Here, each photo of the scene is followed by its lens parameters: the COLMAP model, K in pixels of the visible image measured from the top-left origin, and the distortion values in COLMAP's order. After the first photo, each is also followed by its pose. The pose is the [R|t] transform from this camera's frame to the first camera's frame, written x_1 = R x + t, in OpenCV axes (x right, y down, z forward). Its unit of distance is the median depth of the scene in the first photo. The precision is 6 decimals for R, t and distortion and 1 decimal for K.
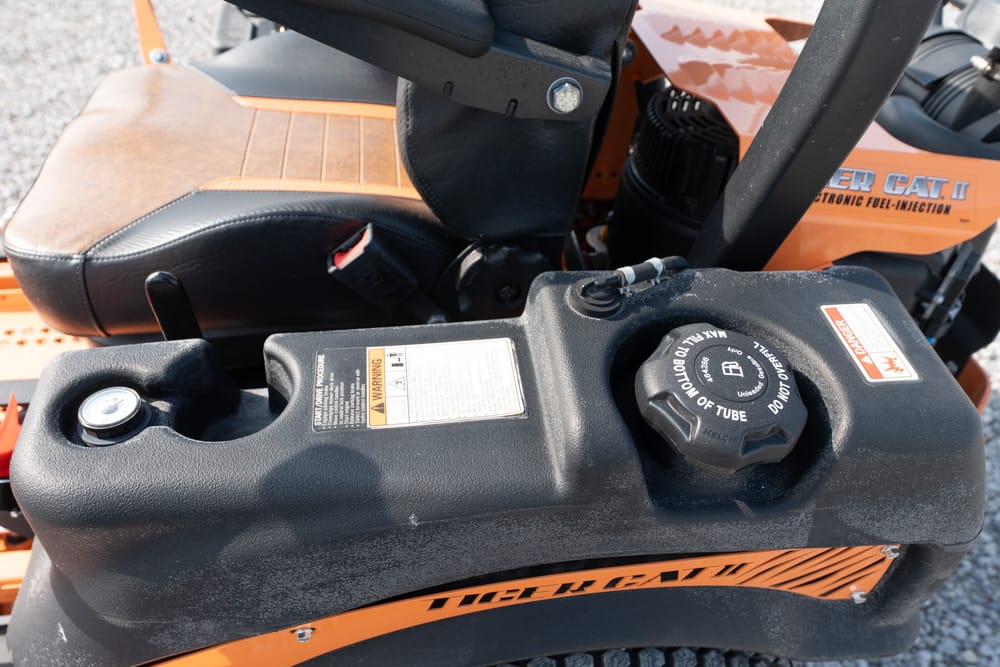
lens RADIAL K [[701.1, 0, 481.8], [0, 701.1, 377.1], [0, 0, 1]] dist [-0.003415, 0.000556]
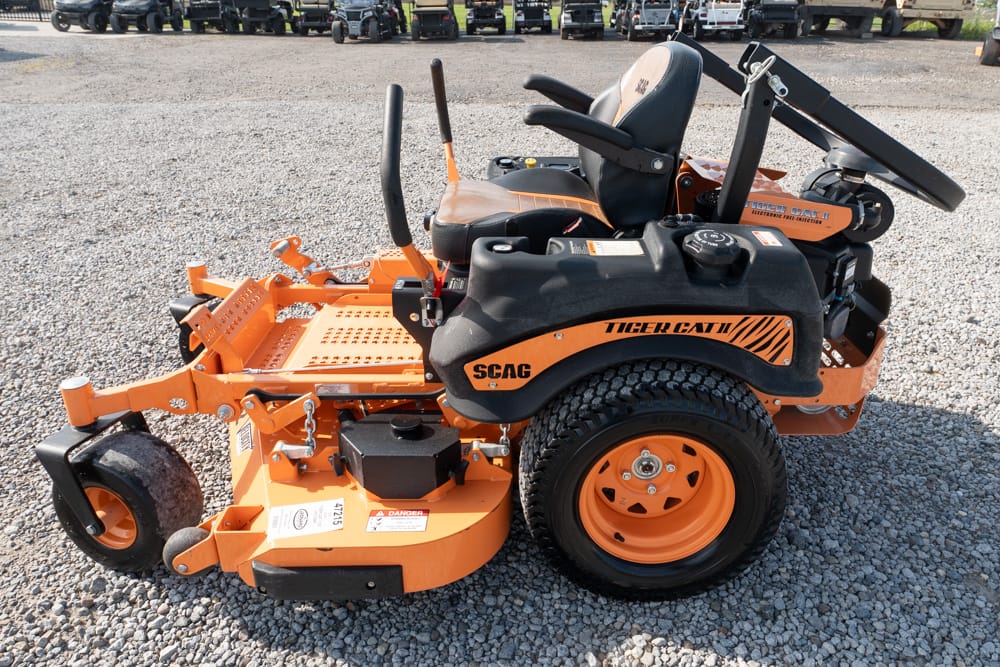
lens RADIAL K [[712.7, 0, 500.0], [0, 712.7, 333.5], [0, 0, 1]] dist [0.004914, -0.001929]
pose [[0.993471, 0.039722, -0.106945, -0.186838], [-0.074336, 0.936496, -0.342710, 1.307701], [0.086541, 0.348422, 0.933334, -1.567996]]
